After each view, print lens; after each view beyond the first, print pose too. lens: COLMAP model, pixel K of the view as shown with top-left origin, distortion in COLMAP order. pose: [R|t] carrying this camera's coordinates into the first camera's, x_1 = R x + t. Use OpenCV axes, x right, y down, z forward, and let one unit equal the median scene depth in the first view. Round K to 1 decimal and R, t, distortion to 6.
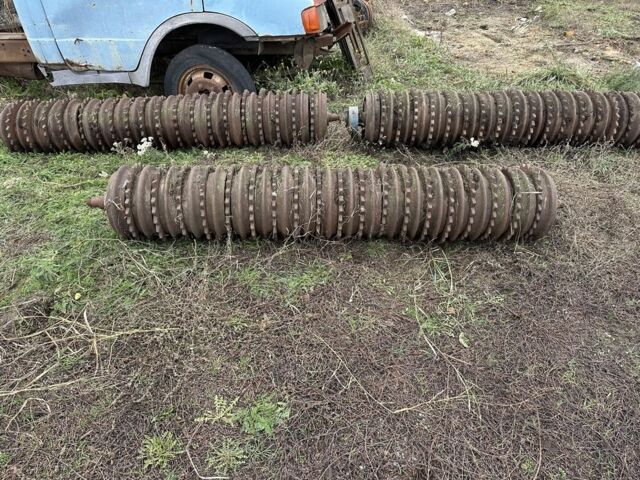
lens RADIAL K [[444.6, 0, 338.3], [0, 444.6, 236.2], [0, 0, 1]] dist [0.069984, -0.082803]
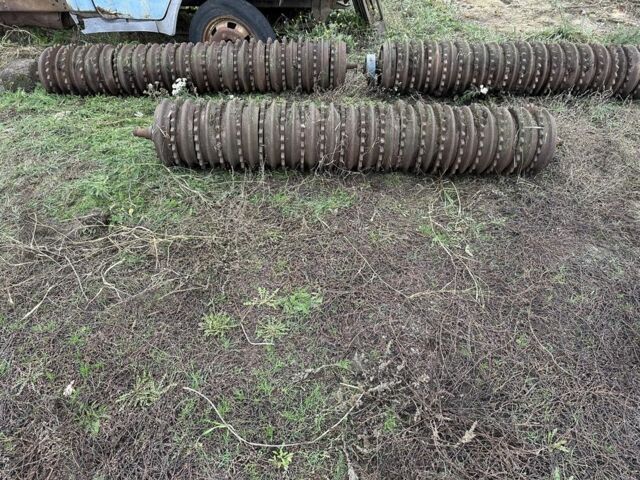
lens RADIAL K [[444.6, 0, 338.3], [0, 444.6, 236.2], [0, 0, 1]] dist [0.069984, -0.082803]
pose [[0.999859, 0.016778, 0.000560, -0.047651], [-0.016783, 0.998242, 0.056836, 0.106111], [0.000395, -0.056837, 0.998383, -0.119110]]
